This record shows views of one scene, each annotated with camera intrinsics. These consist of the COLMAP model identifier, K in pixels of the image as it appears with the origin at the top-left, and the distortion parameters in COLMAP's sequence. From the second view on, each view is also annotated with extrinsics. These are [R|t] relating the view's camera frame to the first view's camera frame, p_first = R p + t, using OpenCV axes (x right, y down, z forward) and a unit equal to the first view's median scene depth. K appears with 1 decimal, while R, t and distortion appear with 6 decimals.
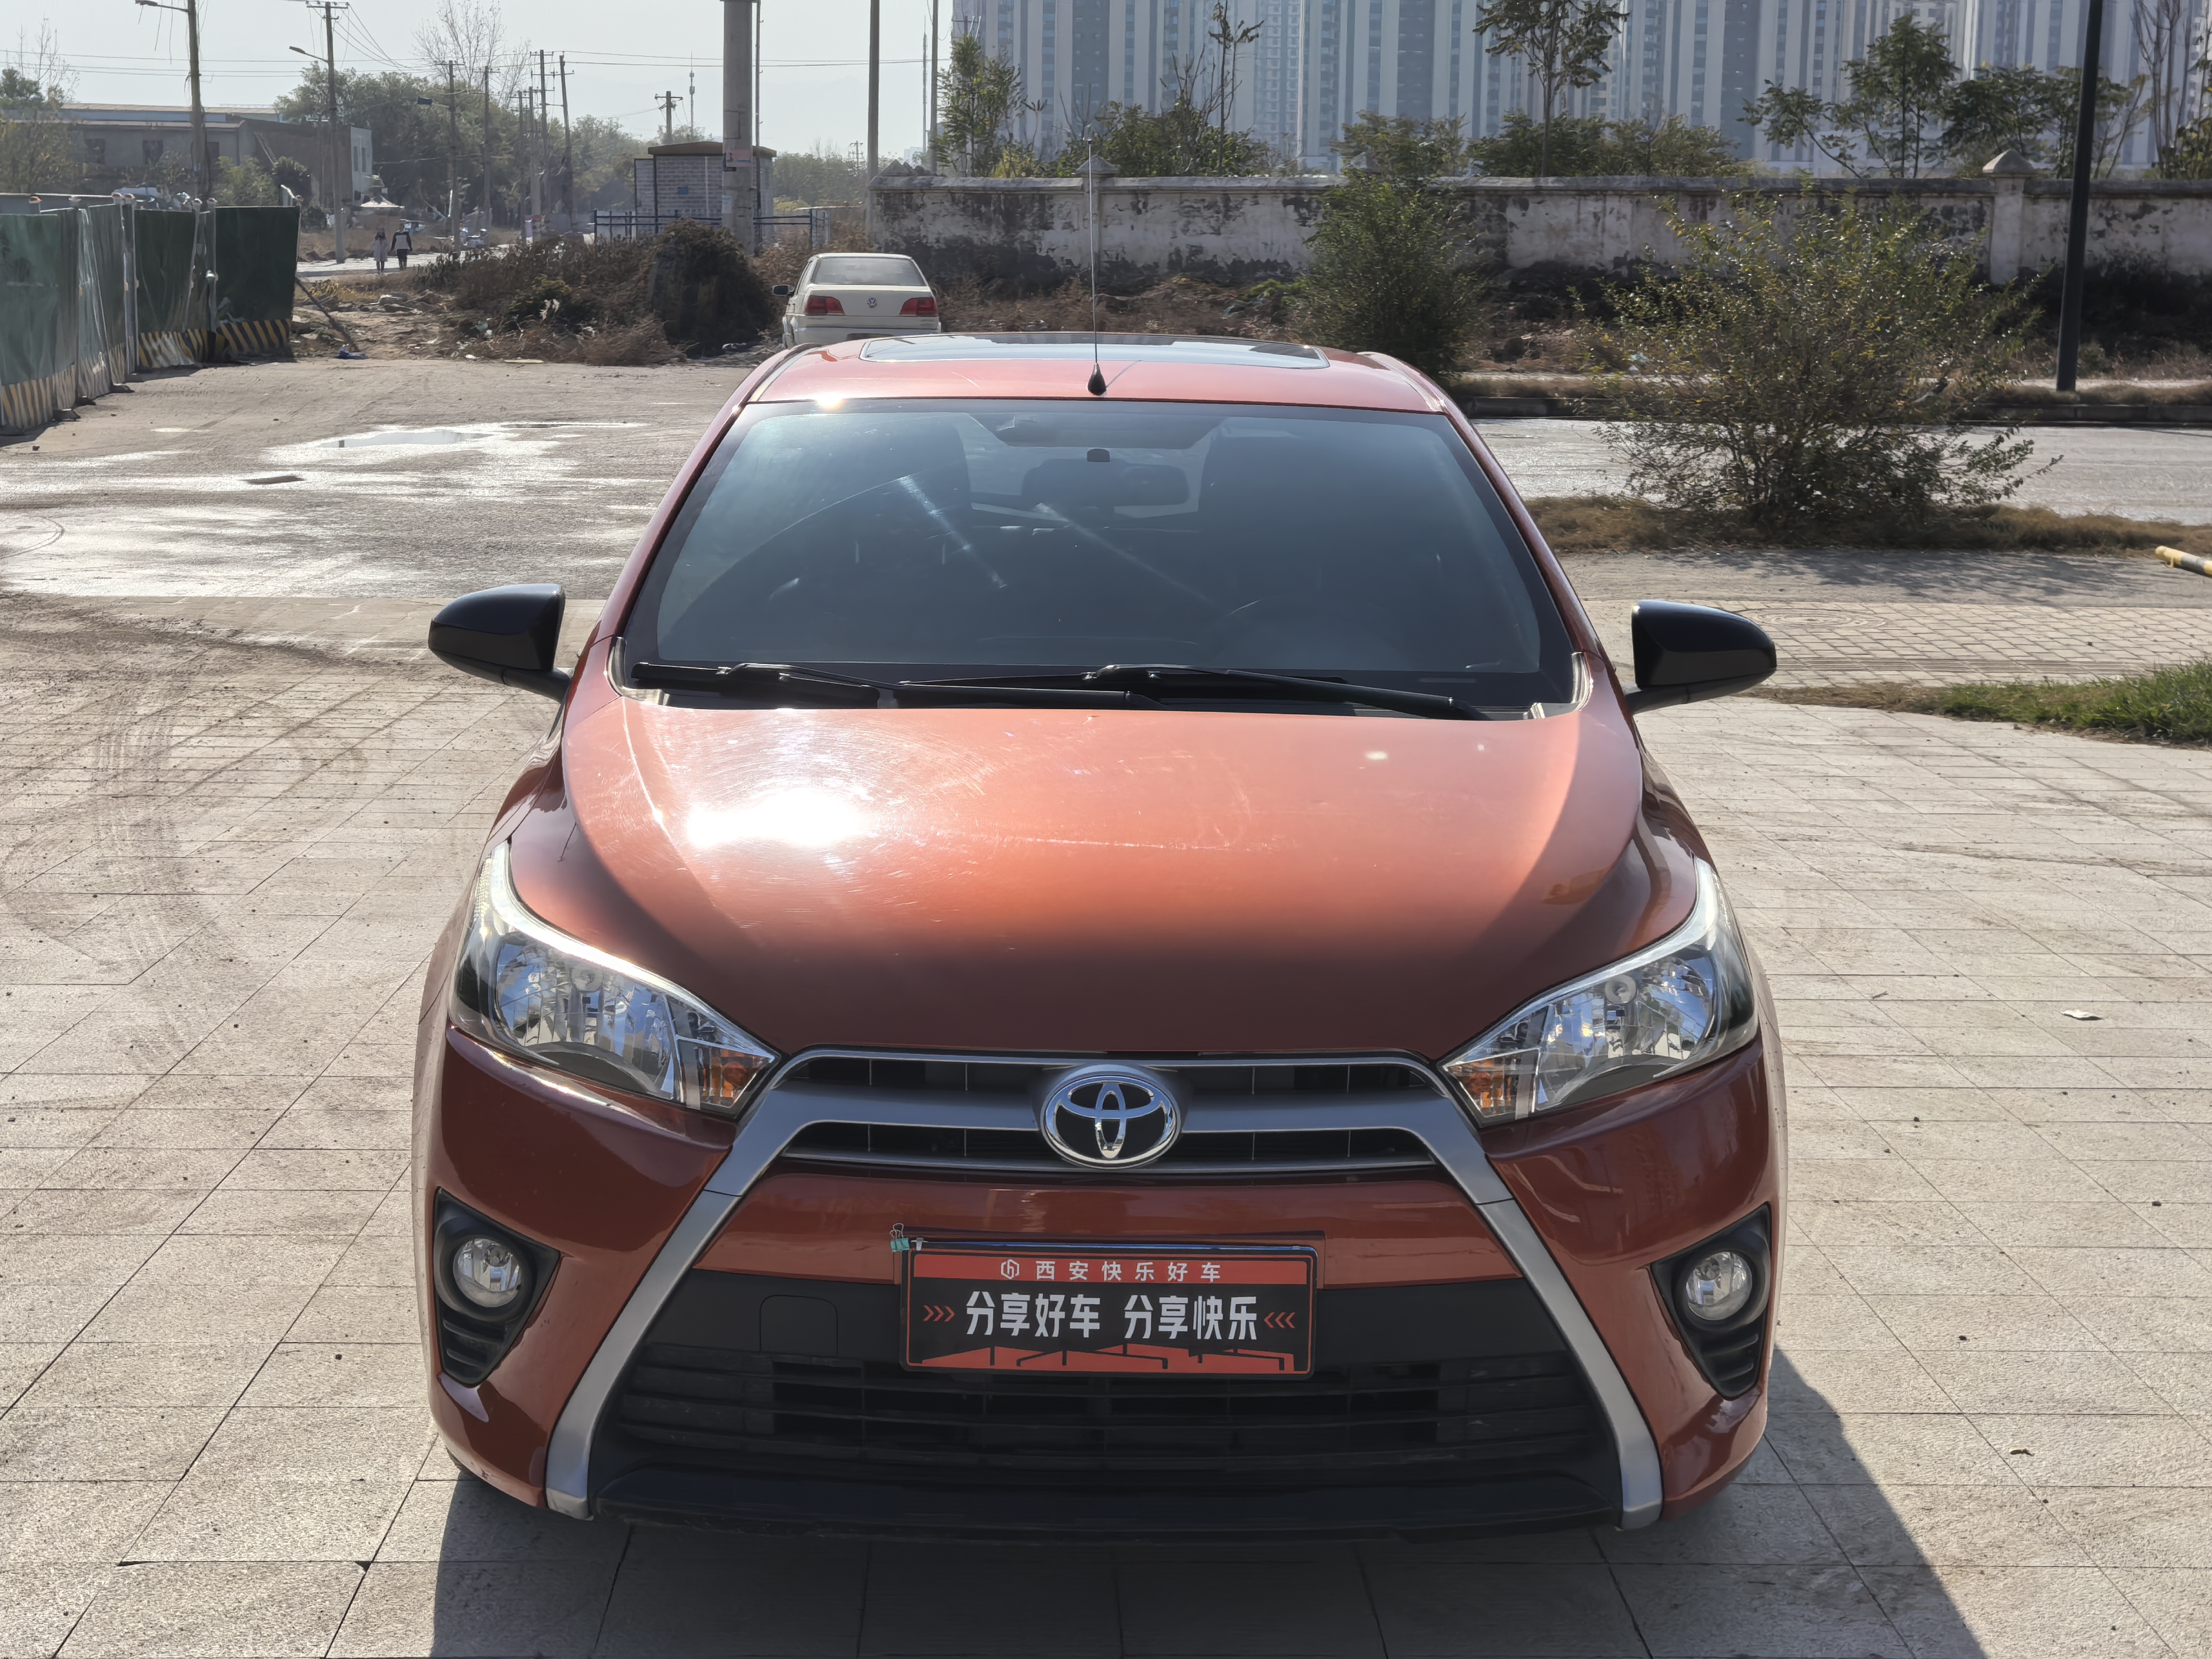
lens RADIAL K [[3470.4, 0, 1102.8], [0, 3470.4, 831.8], [0, 0, 1]] dist [0.010755, 0.000000]
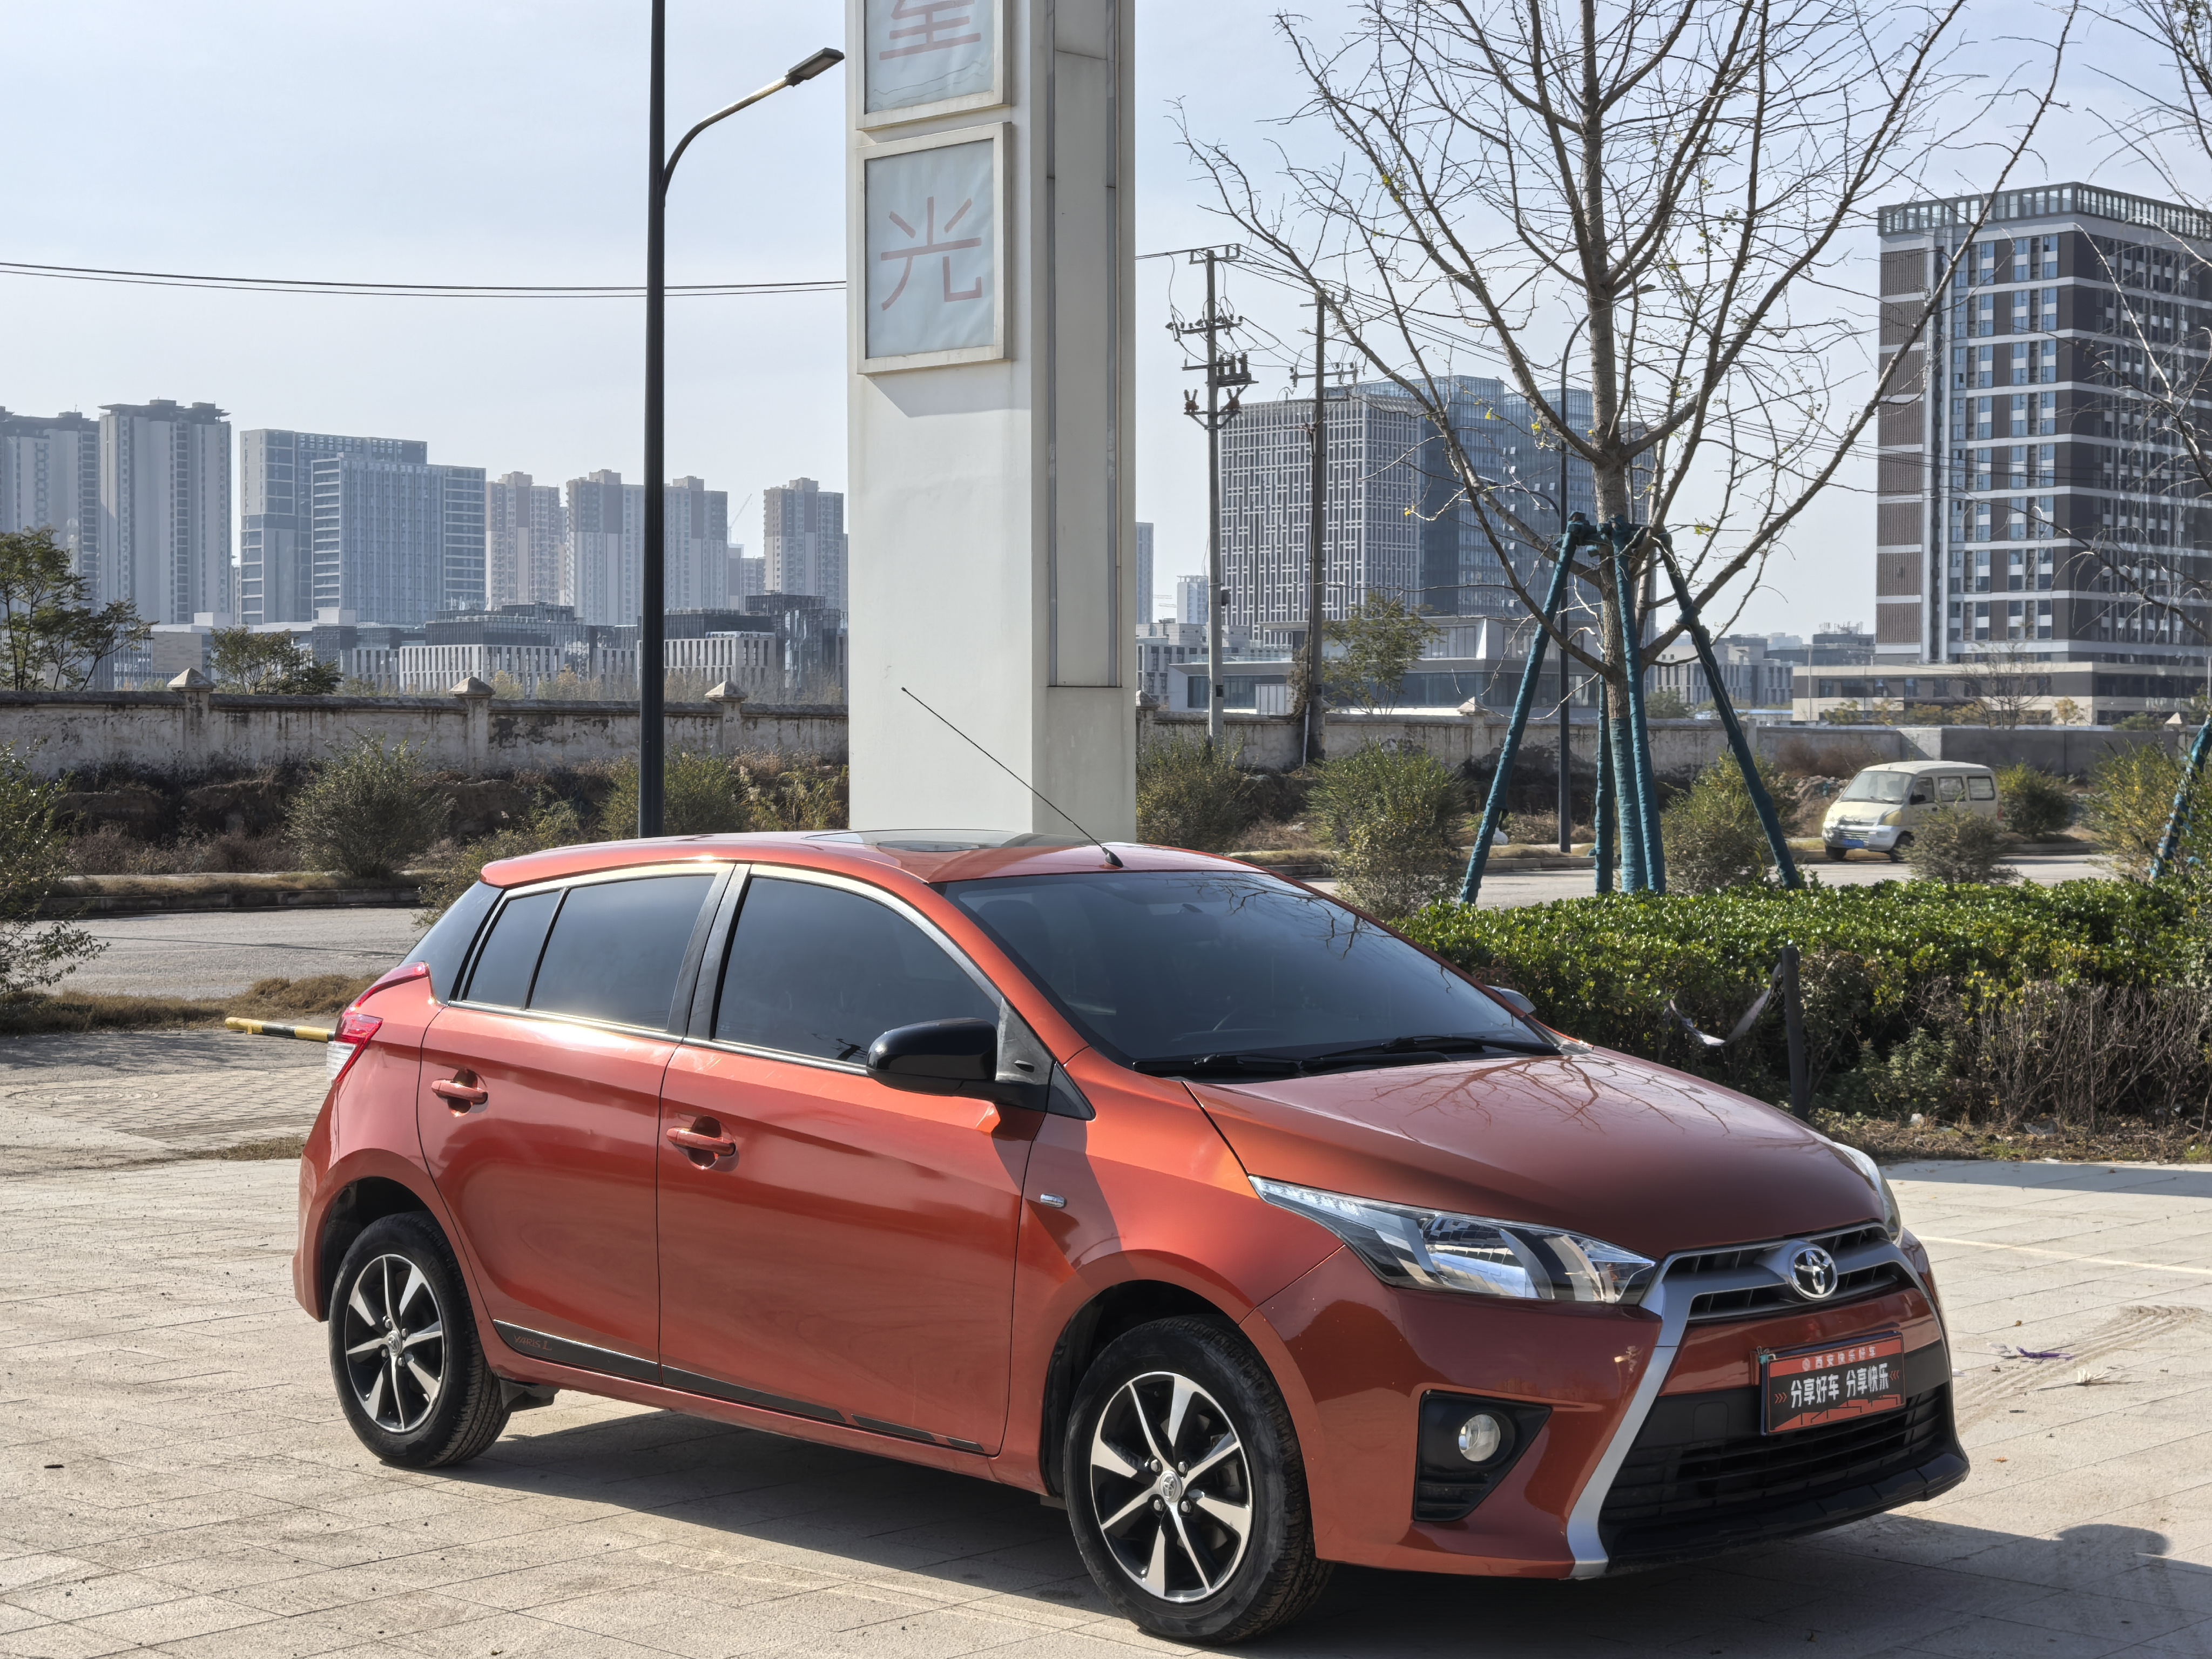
lens RADIAL K [[3470.4, 0, 1098.8], [0, 3470.4, 825.0], [0, 0, 1]] dist [0.010755, 0.000000]
pose [[0.721104, -0.019699, 0.692547, -0.866305], [0.119578, 0.988133, -0.096402, -0.007335], [-0.682430, 0.152329, 0.714903, -0.010120]]
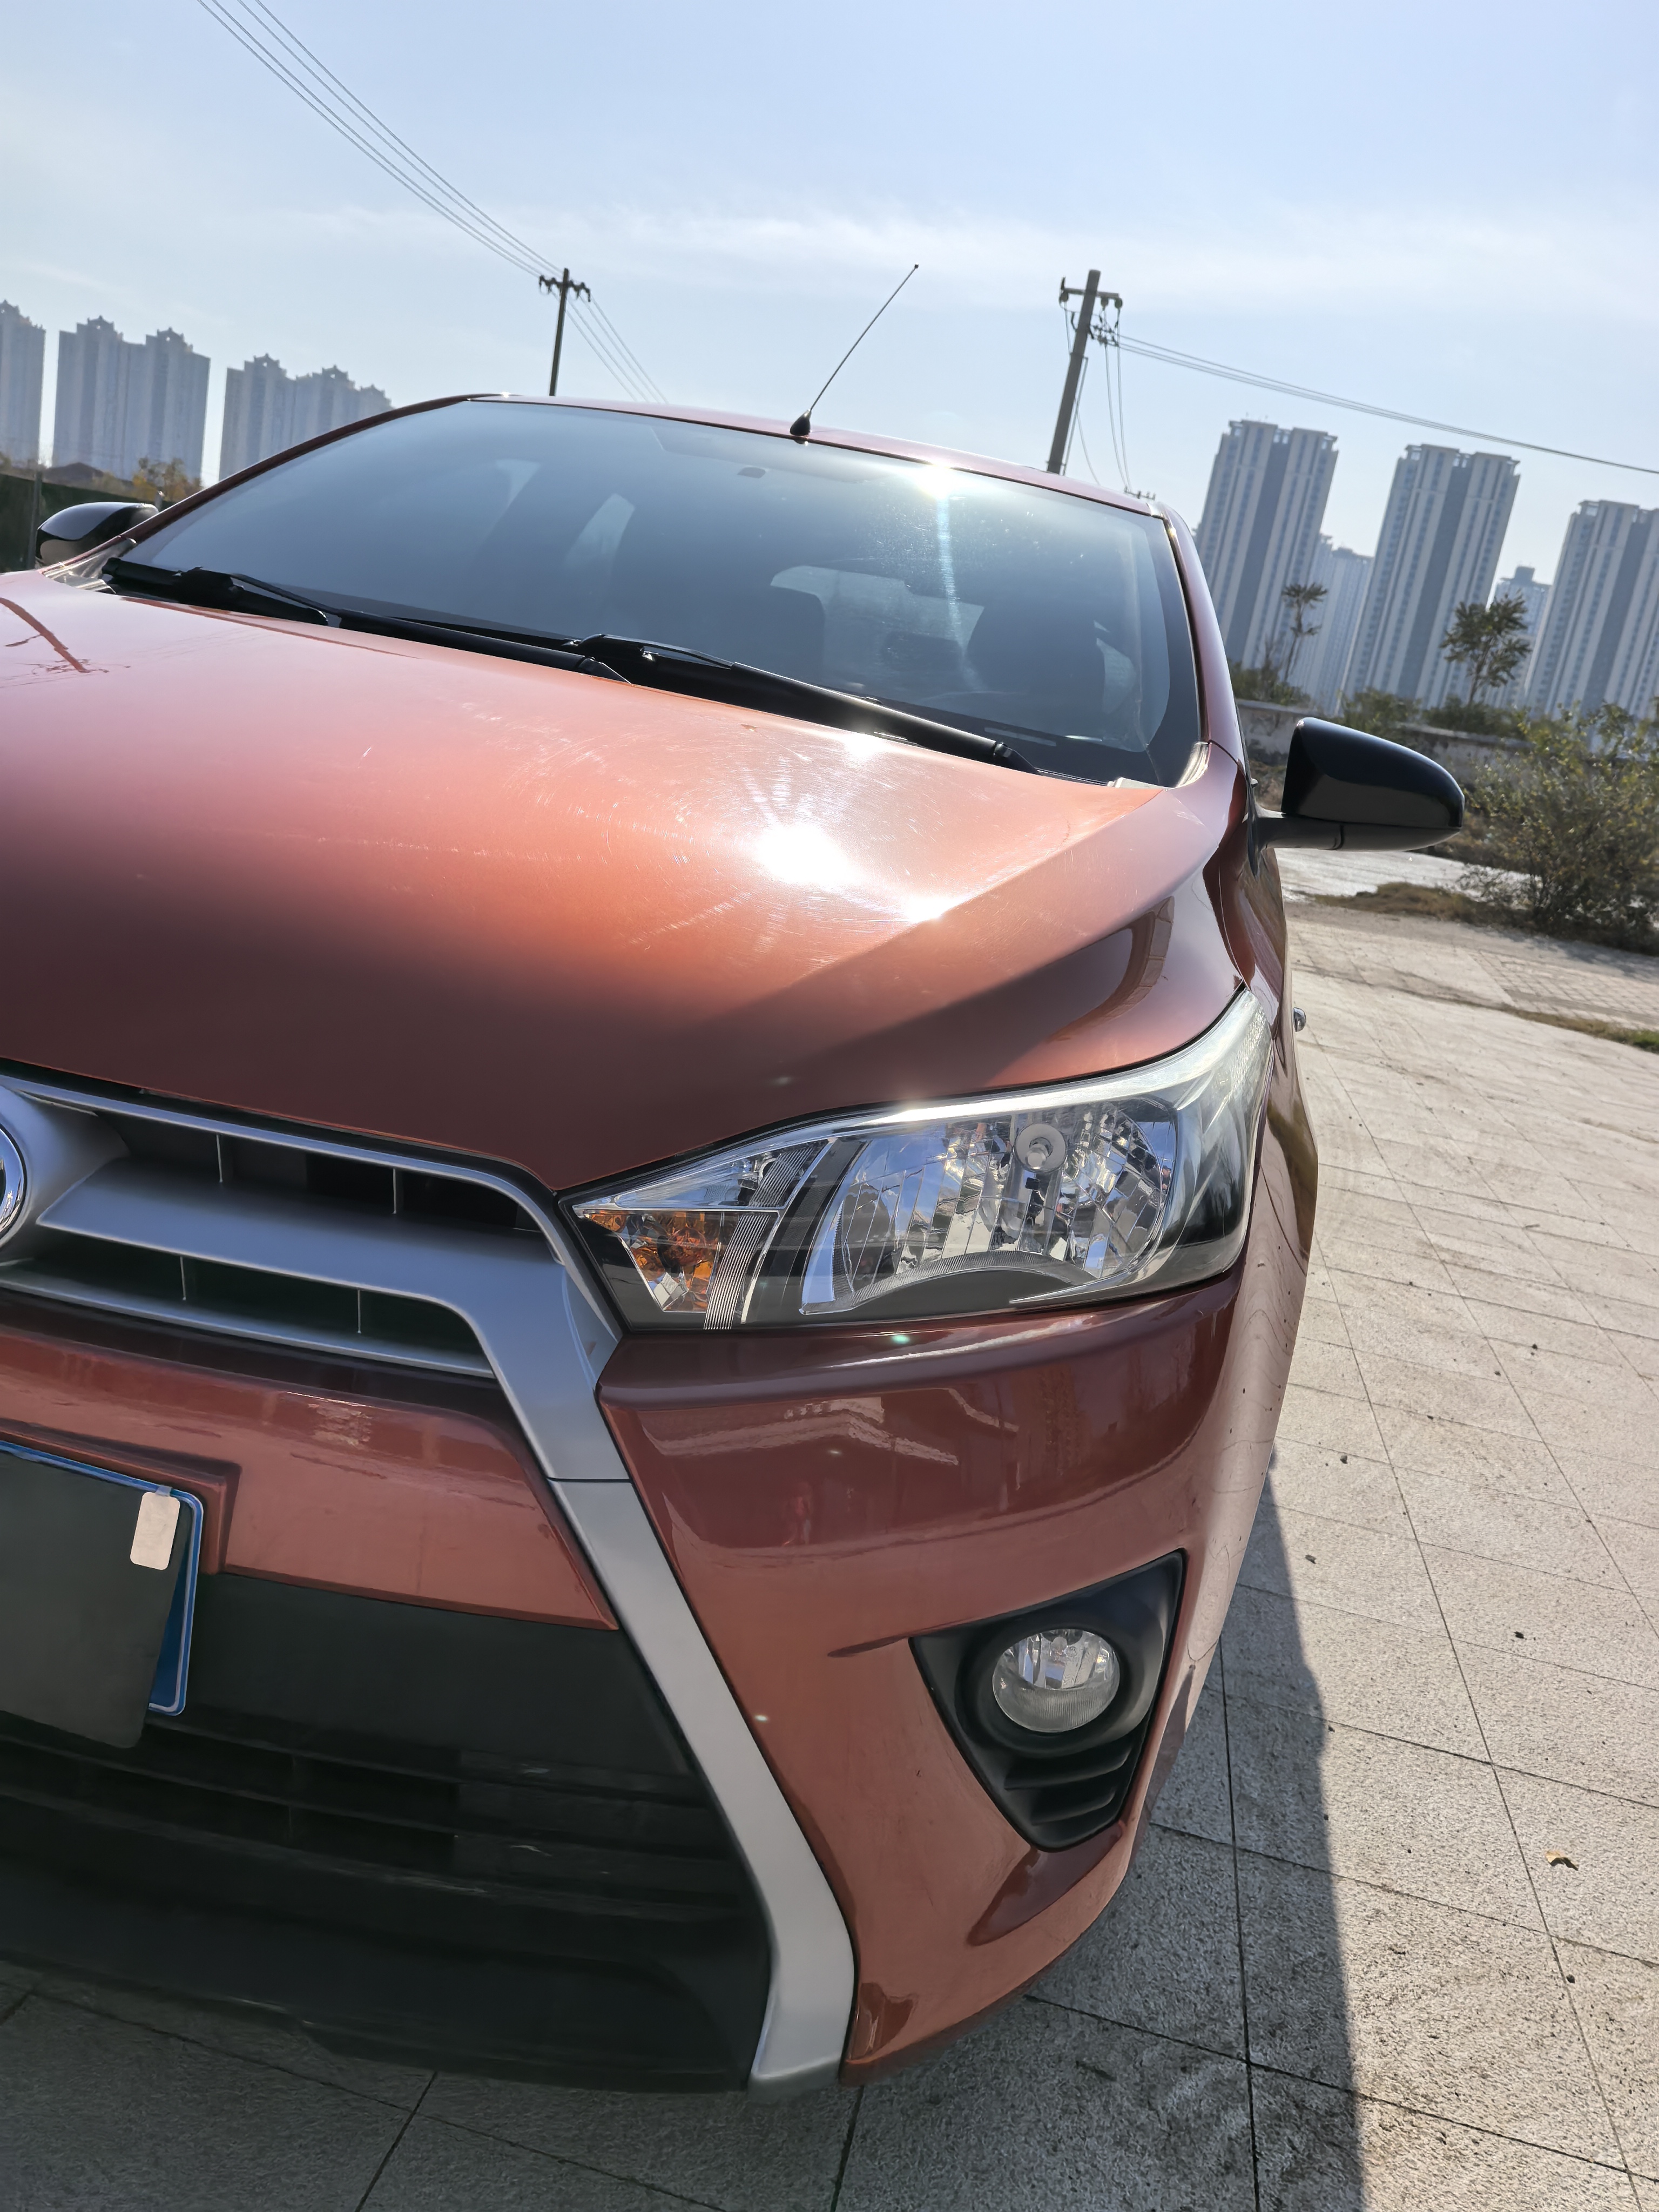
lens RADIAL K [[1750.2, 0, 849.2], [0, 1750.2, 1108.9], [0, 0, 1]] dist [0.057269, -0.066947]
pose [[0.965635, 0.200873, -0.164919, 0.111999], [-0.192504, 0.979113, 0.065416, 0.016468], [0.174615, -0.031420, 0.984135, 0.457354]]
